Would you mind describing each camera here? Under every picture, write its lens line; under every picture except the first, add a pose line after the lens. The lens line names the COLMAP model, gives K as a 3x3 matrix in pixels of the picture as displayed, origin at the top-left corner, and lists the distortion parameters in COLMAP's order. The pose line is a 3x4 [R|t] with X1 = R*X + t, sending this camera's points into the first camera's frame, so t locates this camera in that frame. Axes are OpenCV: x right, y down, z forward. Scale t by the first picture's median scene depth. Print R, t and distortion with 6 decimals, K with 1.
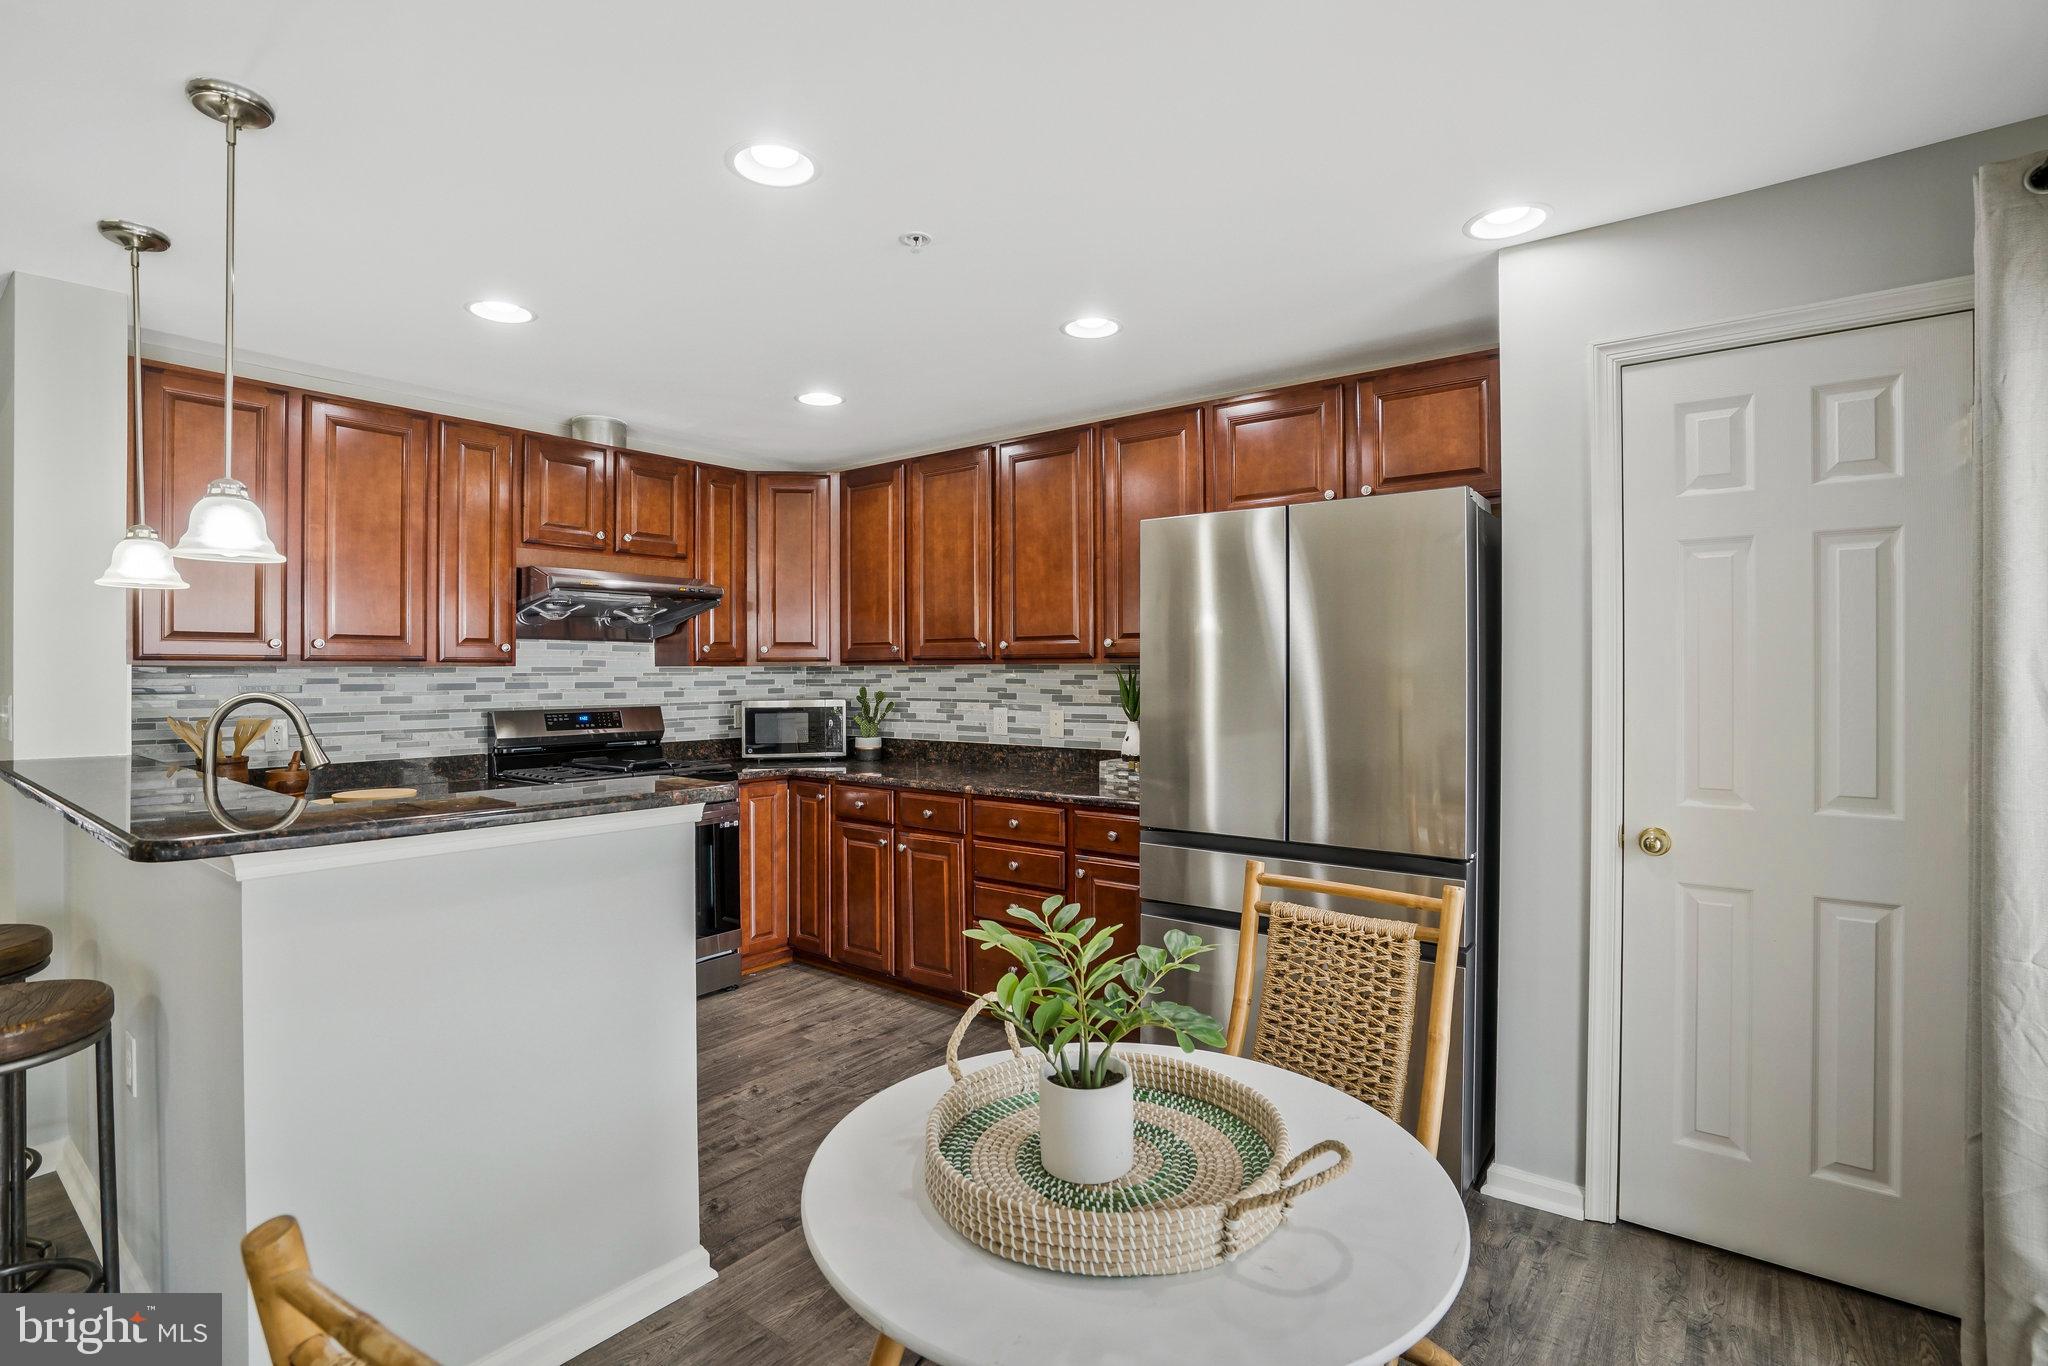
lens RADIAL K [[968.5, 0, 1016.0], [0, 968.5, 660.8], [0, 0, 1]] dist [-0.060425, 0.032488]
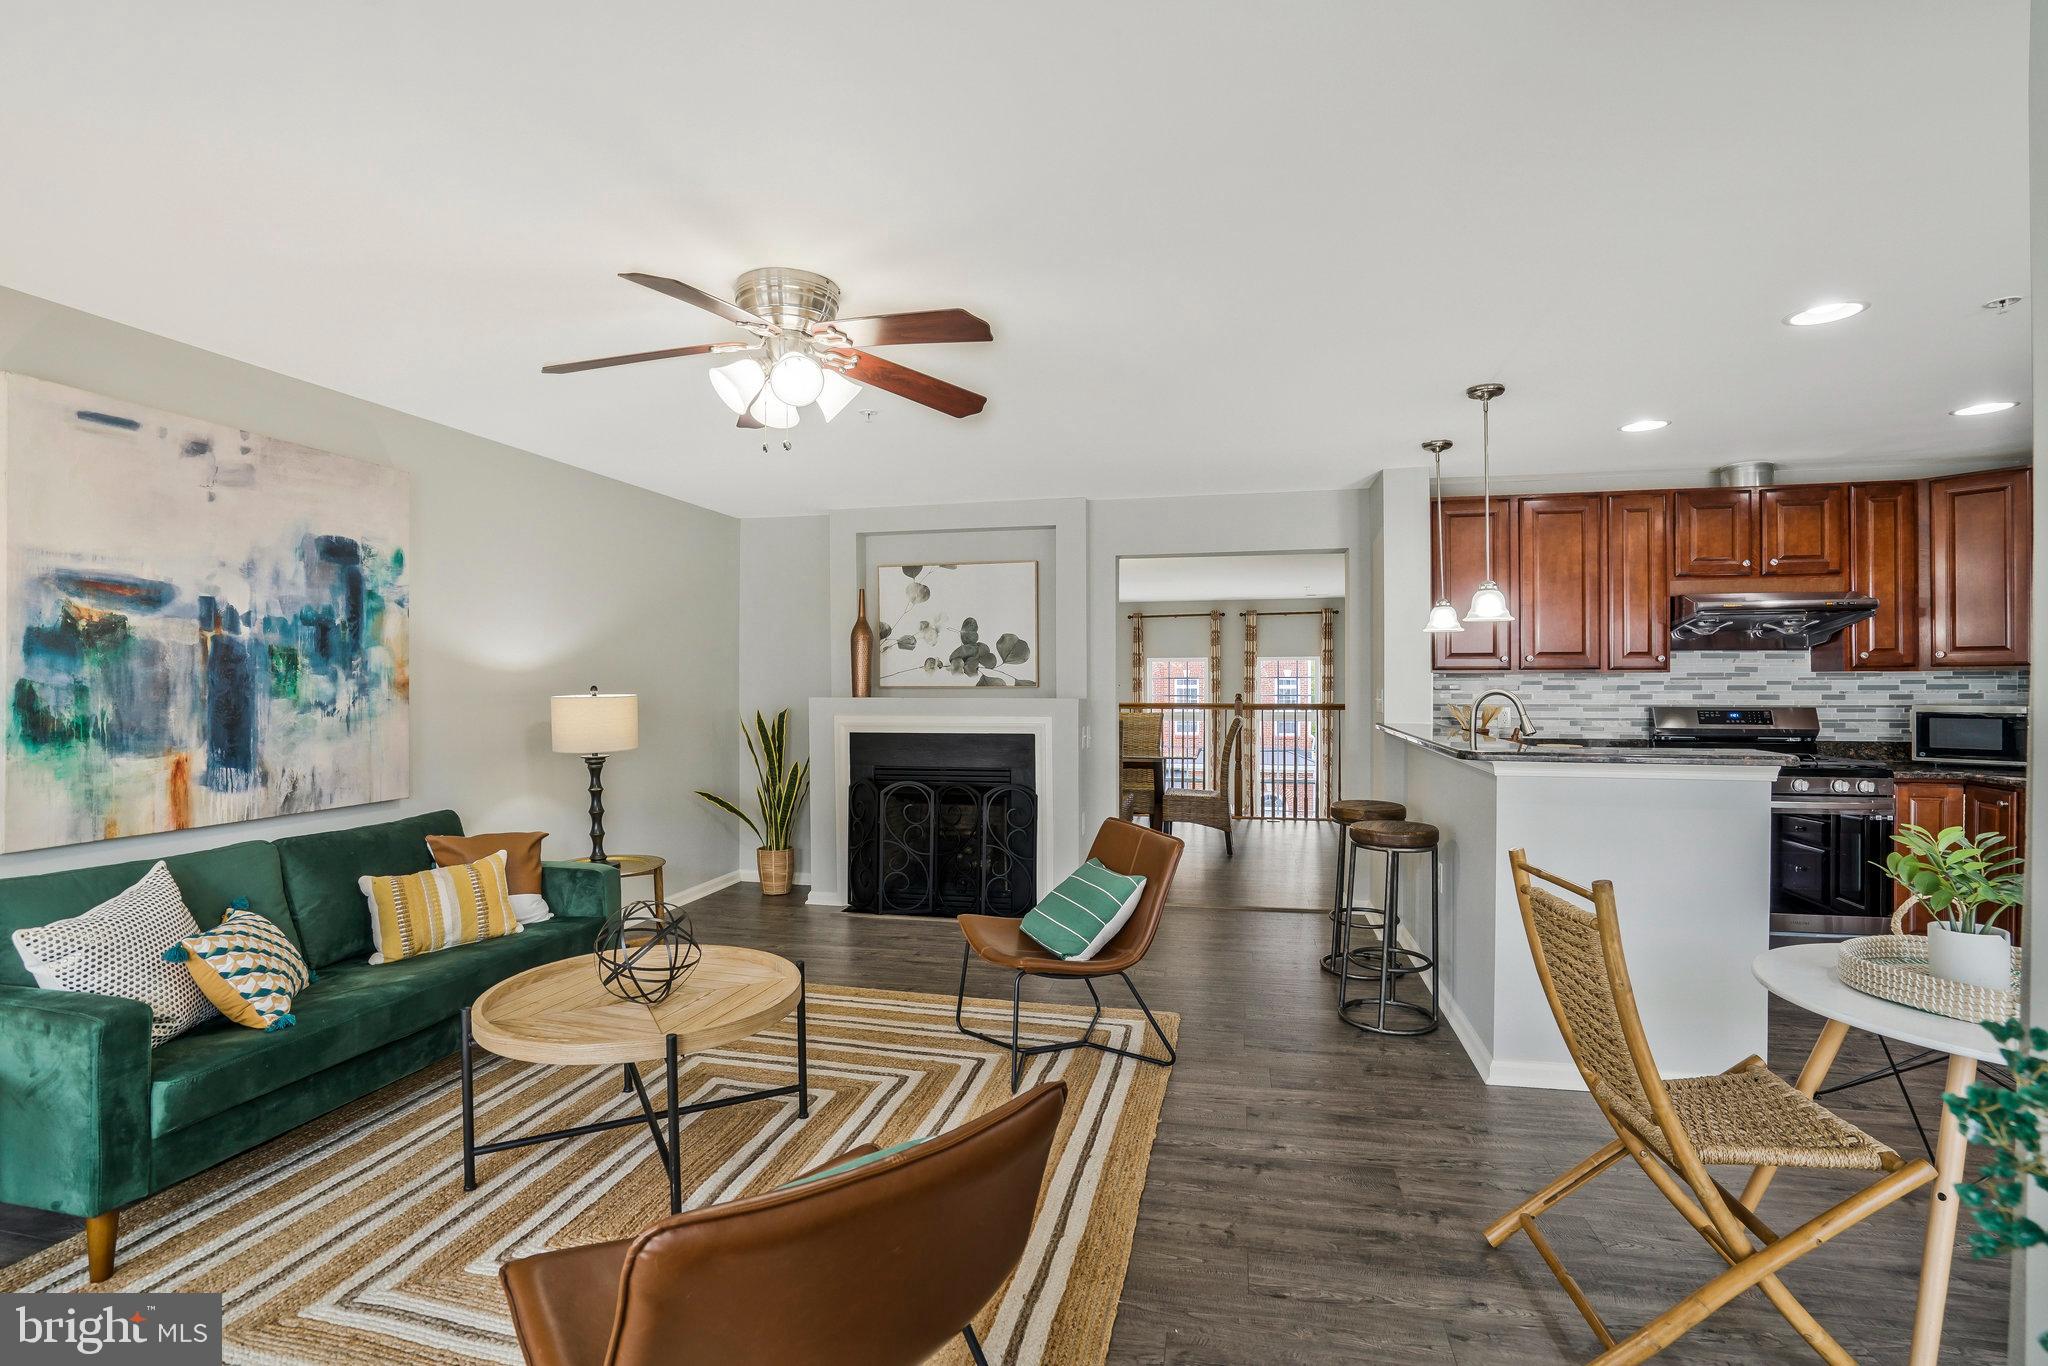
lens RADIAL K [[942.3, 0, 1016.7], [0, 942.3, 701.6], [0, 0, 1]] dist [-0.052269, 0.016762]
pose [[0.416131, 0.025112, -0.908958, 0.227389], [0.013163, 0.999347, 0.033636, -0.008017], [0.909209, -0.025962, 0.415529, -0.303466]]
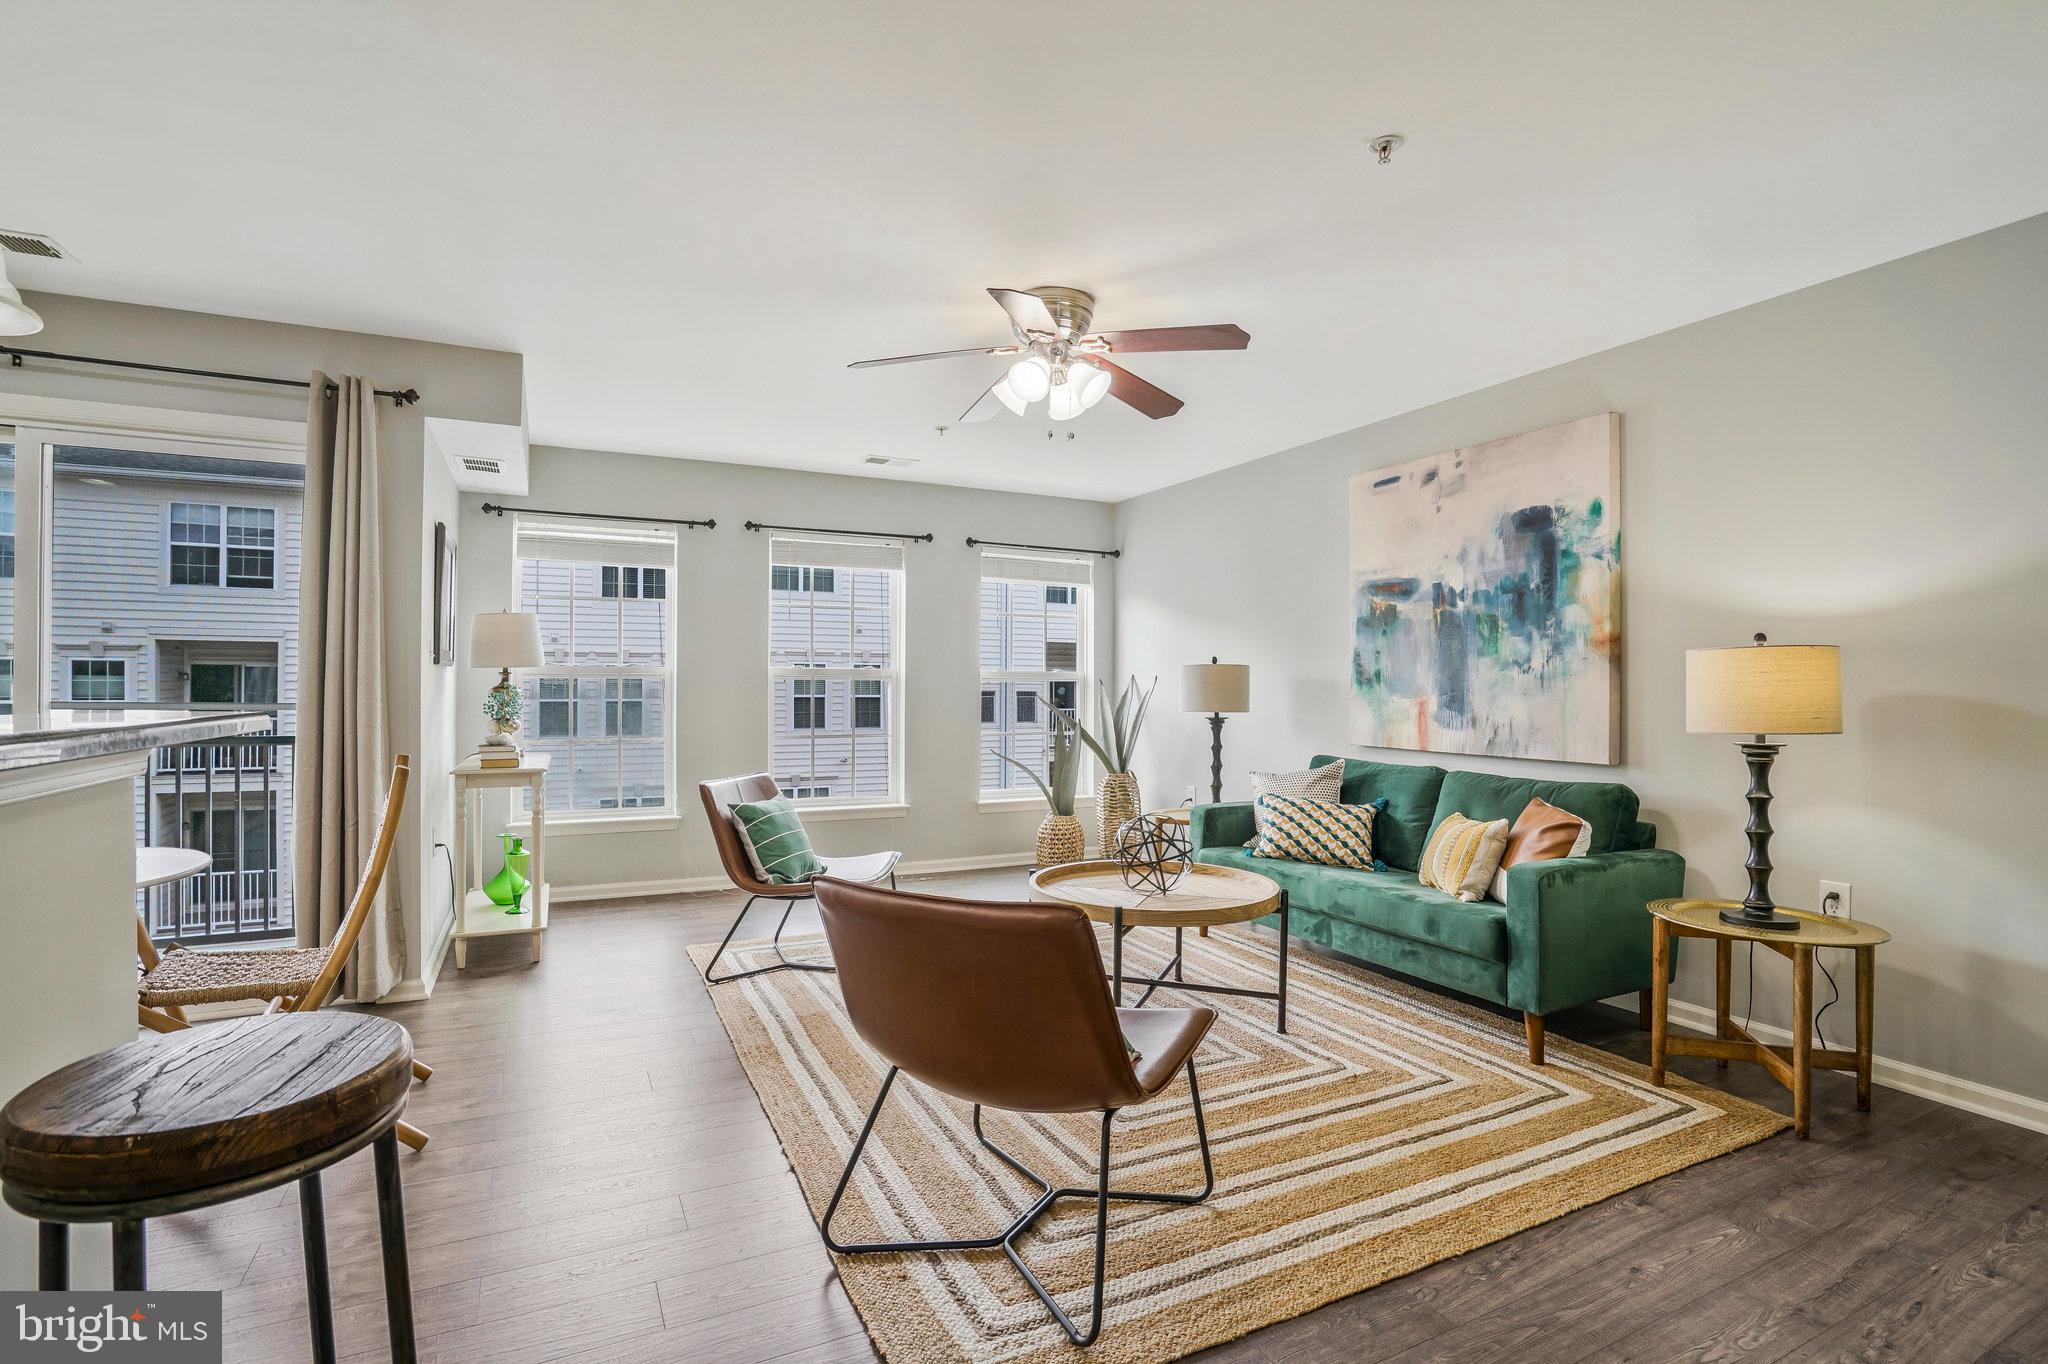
lens RADIAL K [[942.3, 0, 1016.7], [0, 942.3, 700.6], [0, 0, 1]] dist [-0.052269, 0.016762]
pose [[-0.901675, -0.006947, 0.432360, -0.692135], [-0.008024, 0.999968, -0.000665, 0.053722], [-0.432341, -0.004069, -0.901701, 0.489777]]
